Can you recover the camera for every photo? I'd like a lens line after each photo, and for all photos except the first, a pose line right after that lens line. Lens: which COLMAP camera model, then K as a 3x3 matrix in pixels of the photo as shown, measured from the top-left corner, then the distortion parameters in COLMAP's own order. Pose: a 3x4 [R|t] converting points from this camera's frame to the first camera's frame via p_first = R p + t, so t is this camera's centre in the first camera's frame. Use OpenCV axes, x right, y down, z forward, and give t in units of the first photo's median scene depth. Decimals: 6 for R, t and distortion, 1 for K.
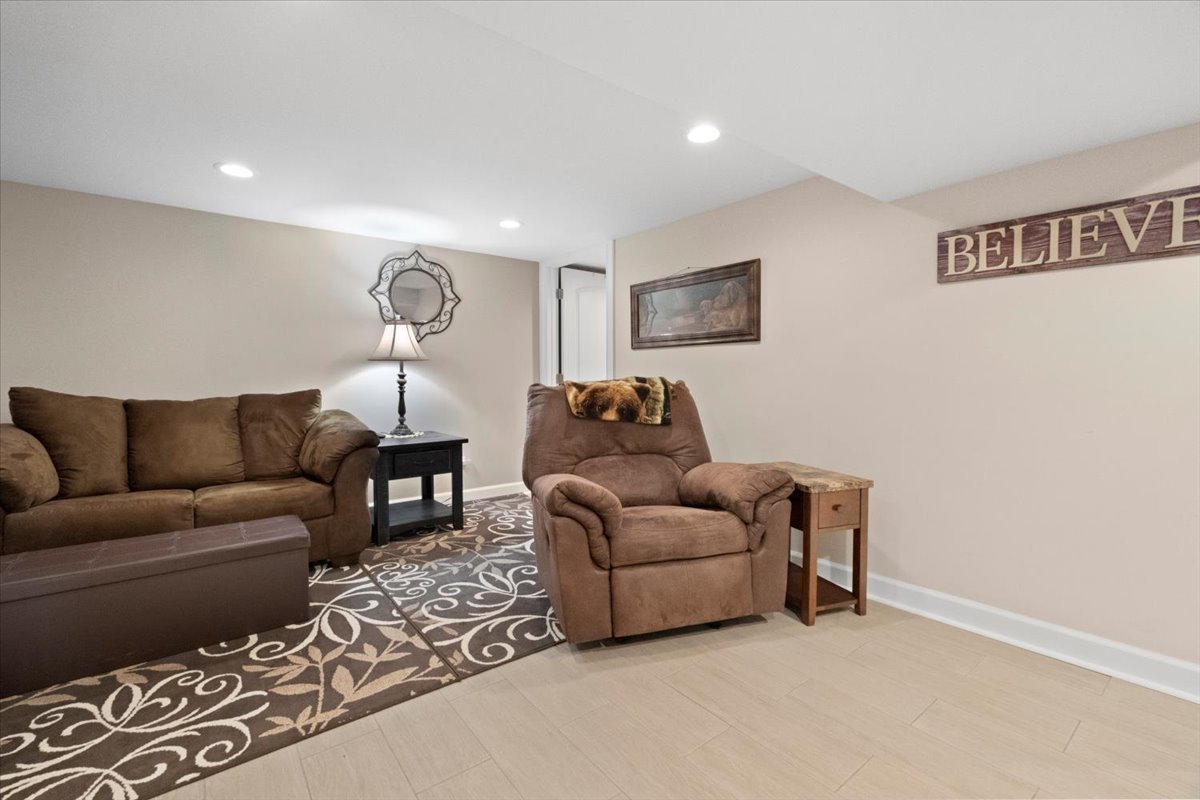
lens RADIAL K [[541.0, 0, 598.8], [0, 541.0, 399.6], [0, 0, 1]] dist [-0.003932, 0.000187]
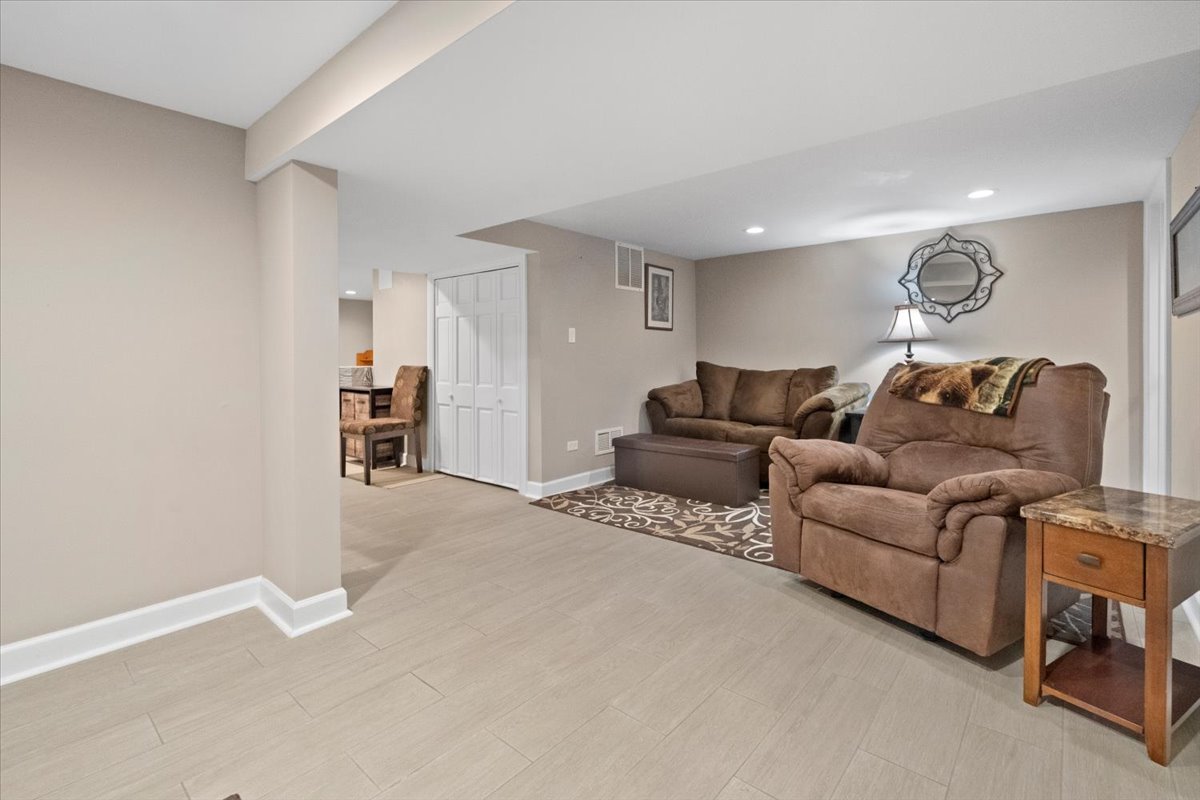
lens RADIAL K [[541.0, 0, 573.4], [0, 541.0, 357.3], [0, 0, 1]] dist [-0.003932, 0.000187]
pose [[0.150186, 0.004676, -0.988647, 0.781806], [-0.041308, 0.999145, -0.001549, -0.013368], [0.987794, 0.041072, 0.150251, 0.209718]]
